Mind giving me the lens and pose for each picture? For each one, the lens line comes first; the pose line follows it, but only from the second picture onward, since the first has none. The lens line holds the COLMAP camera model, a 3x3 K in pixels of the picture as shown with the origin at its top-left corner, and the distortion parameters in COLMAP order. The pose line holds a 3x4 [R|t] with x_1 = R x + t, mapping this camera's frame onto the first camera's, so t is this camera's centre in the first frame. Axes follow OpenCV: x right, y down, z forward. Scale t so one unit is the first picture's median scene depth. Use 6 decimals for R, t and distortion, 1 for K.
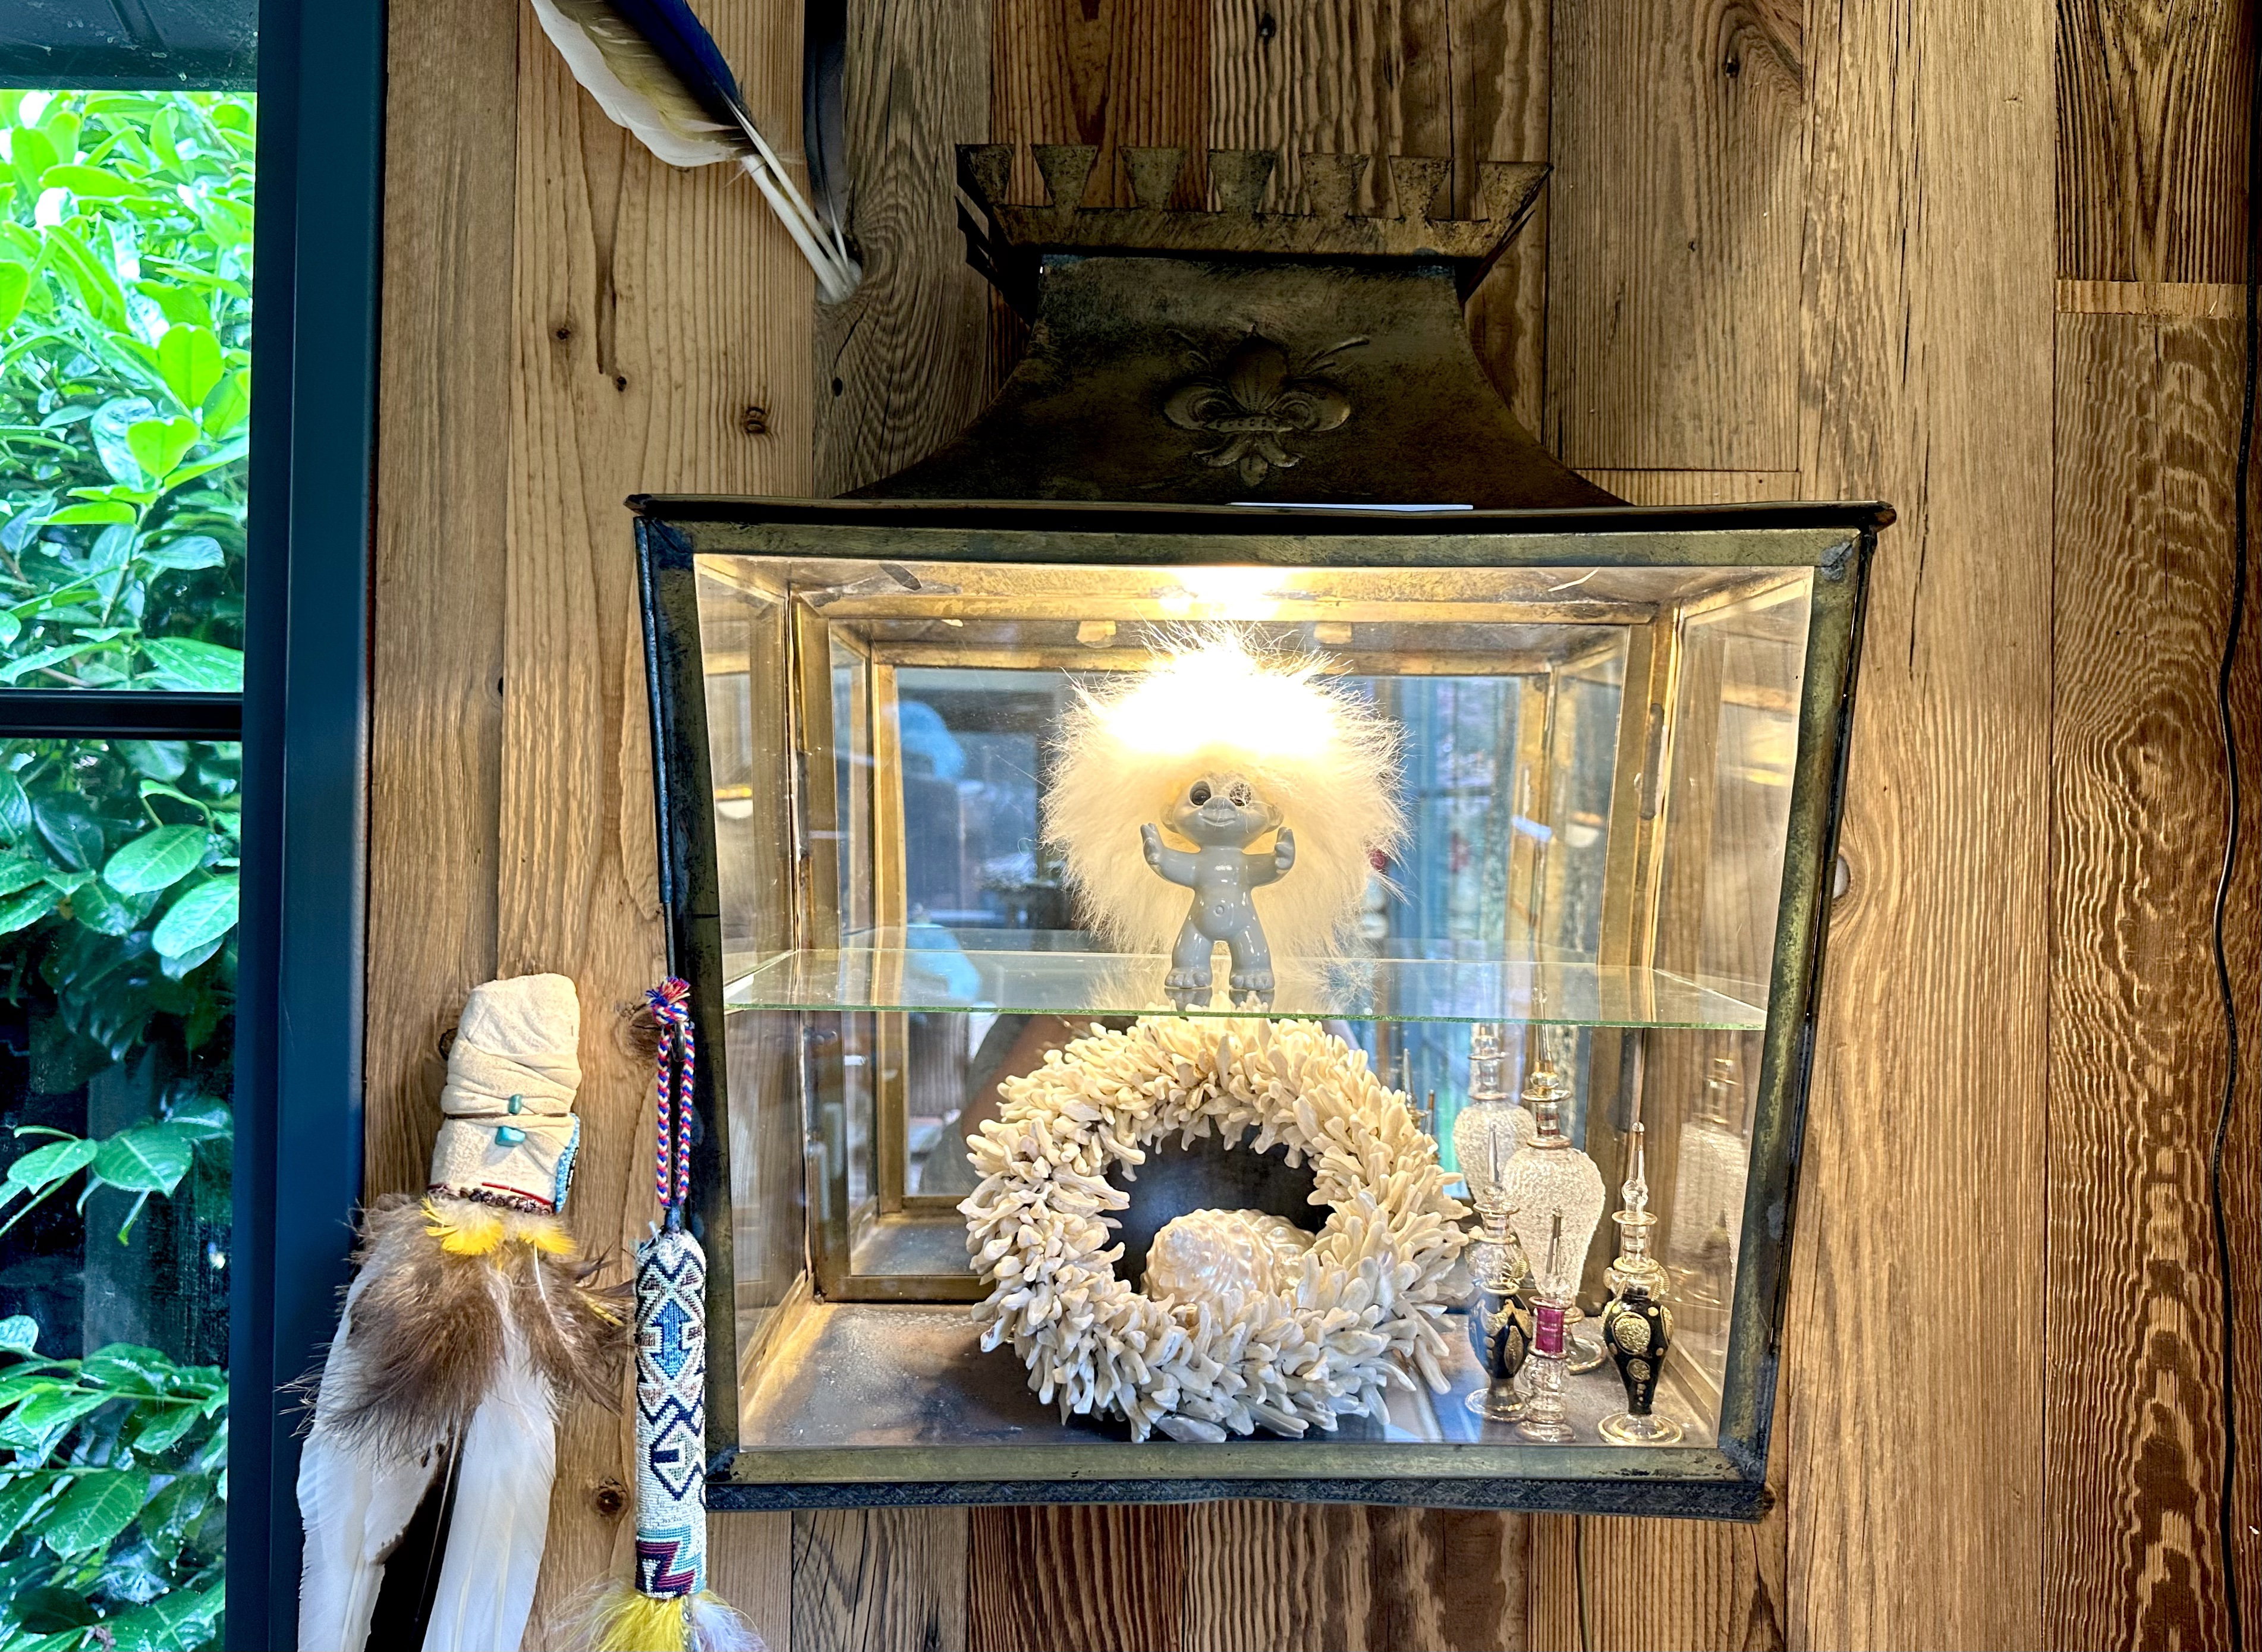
lens RADIAL K [[1571.4, 0, 1153.1], [0, 1571.4, 815.4], [0, 0, 1]] dist [0.011031, 0.000774]
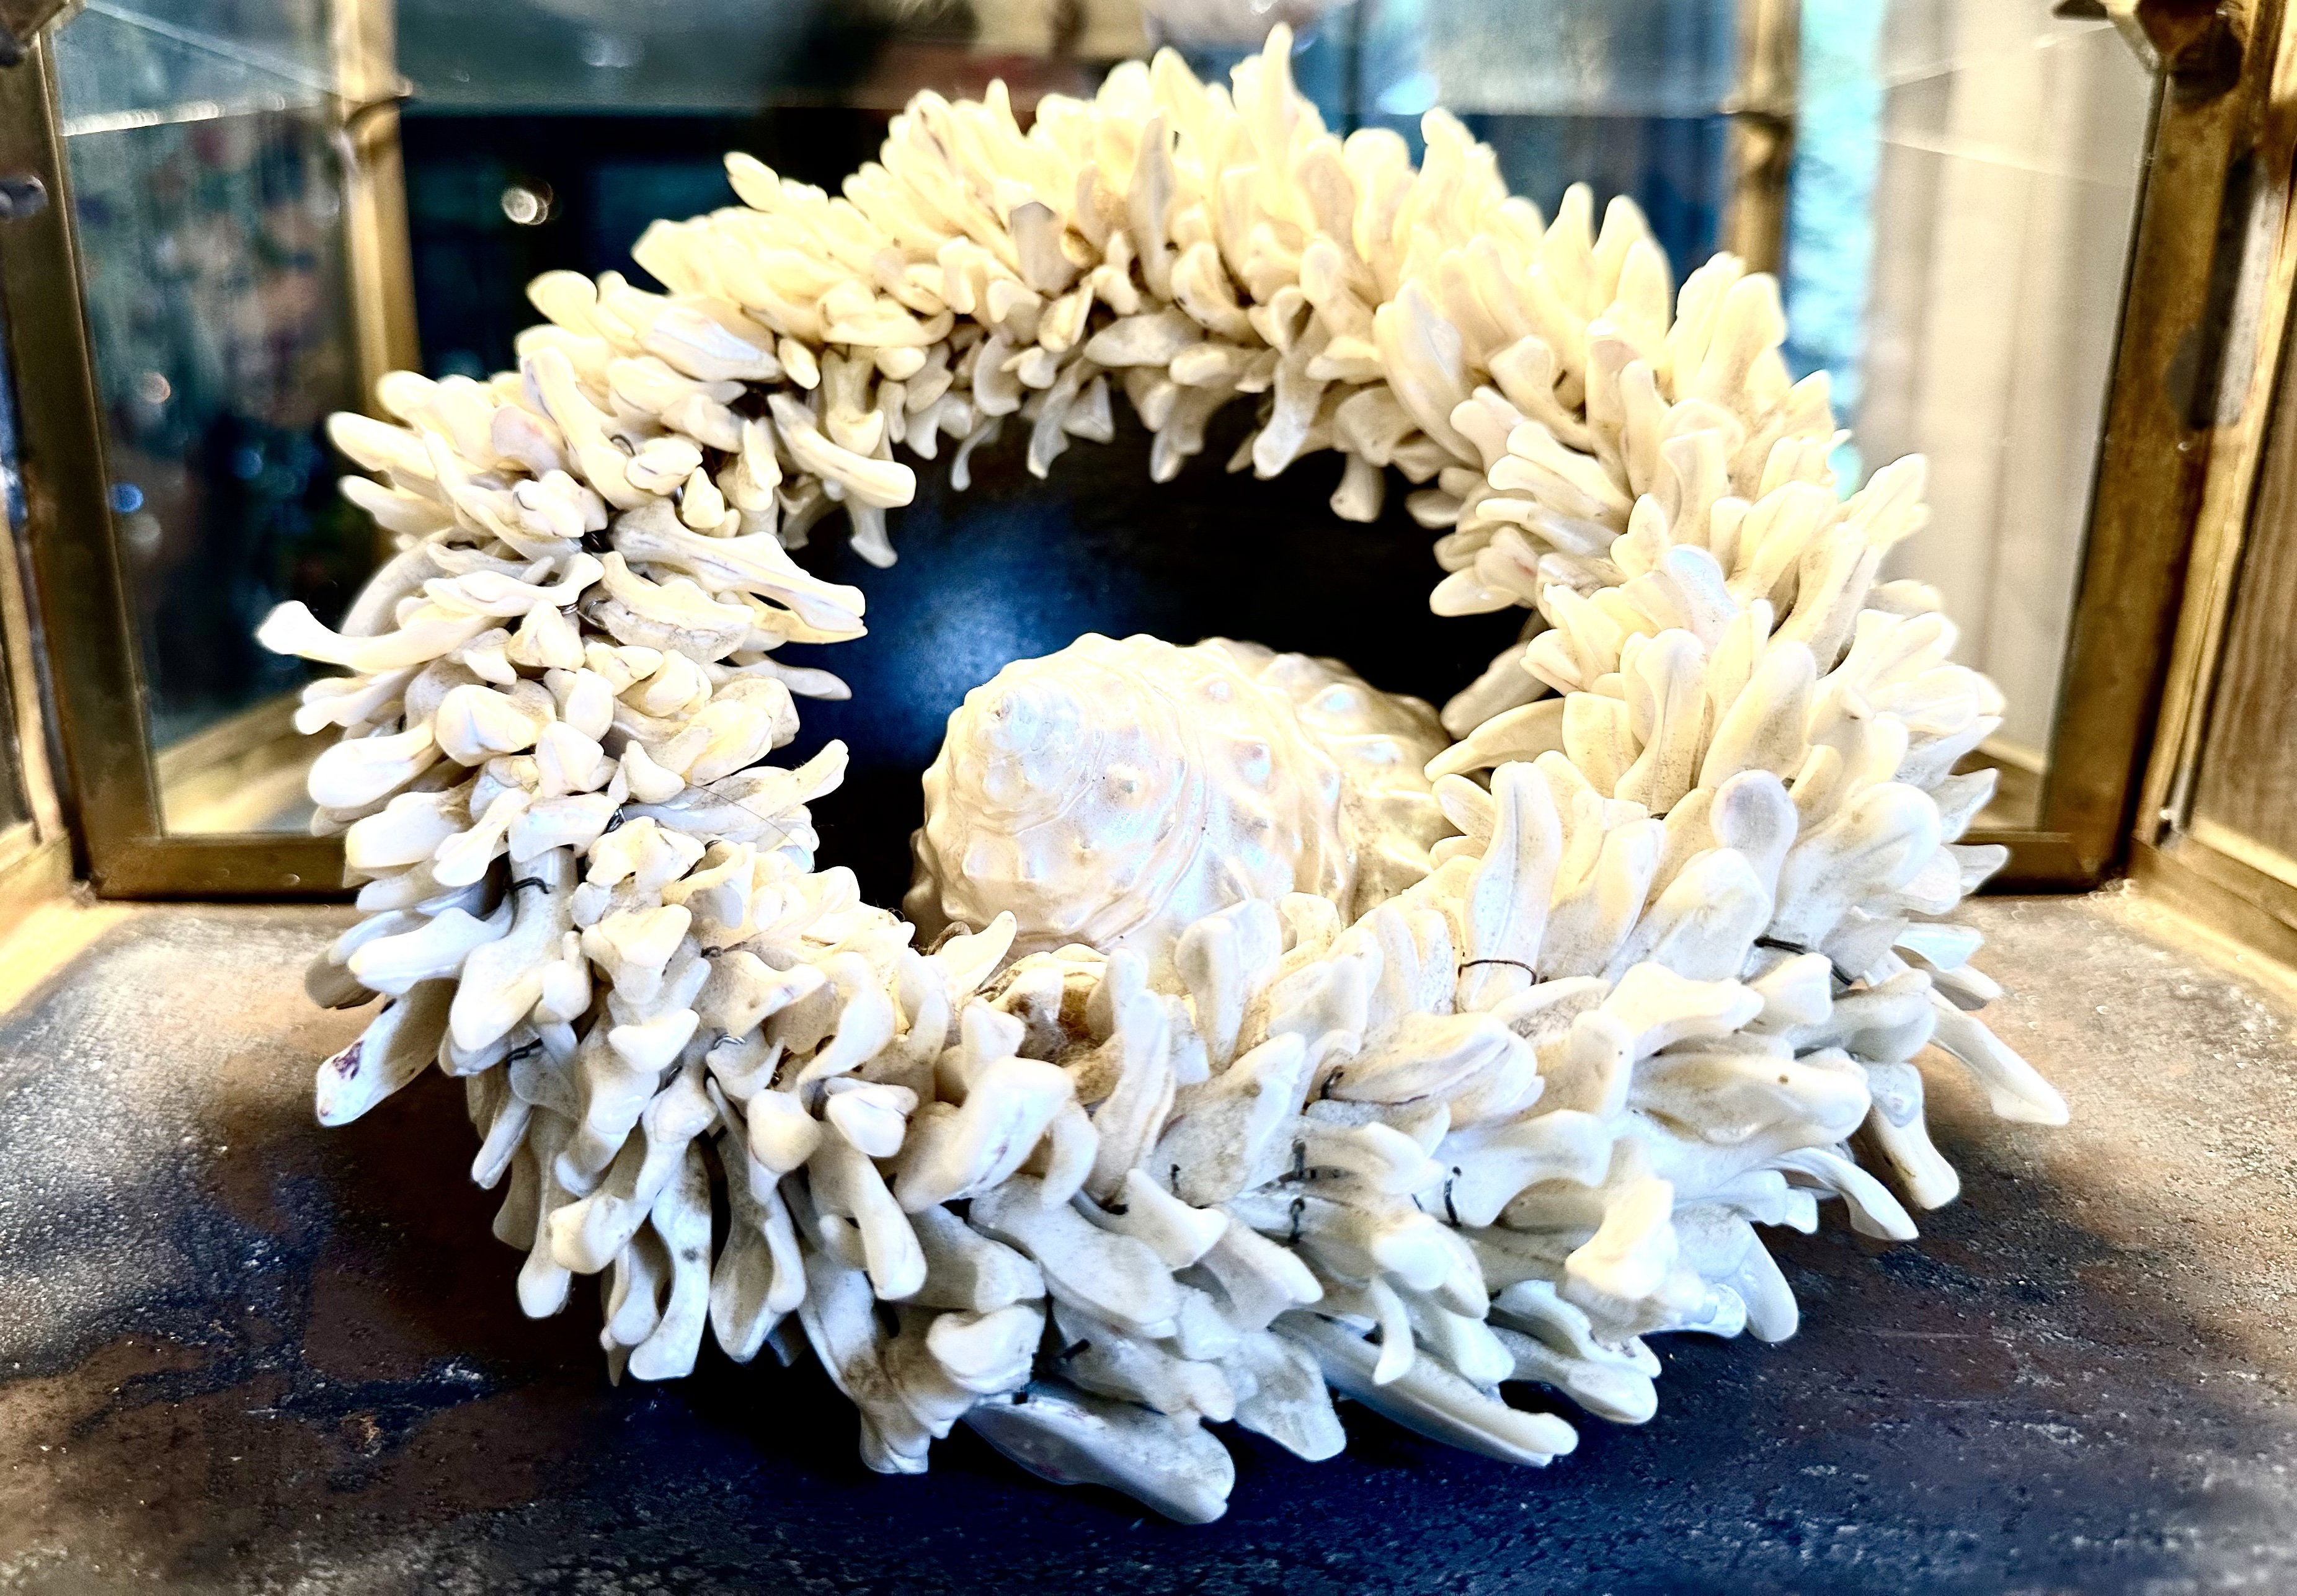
lens RADIAL K [[1666.7, 0, 1153.9], [0, 1666.7, 799.8], [0, 0, 1]] dist [-0.001648, 0.000143]
pose [[0.995017, -0.021867, 0.097283, 0.009242], [-0.006873, 0.958294, 0.285703, 0.189831], [-0.099473, -0.284948, 0.953368, 0.682983]]
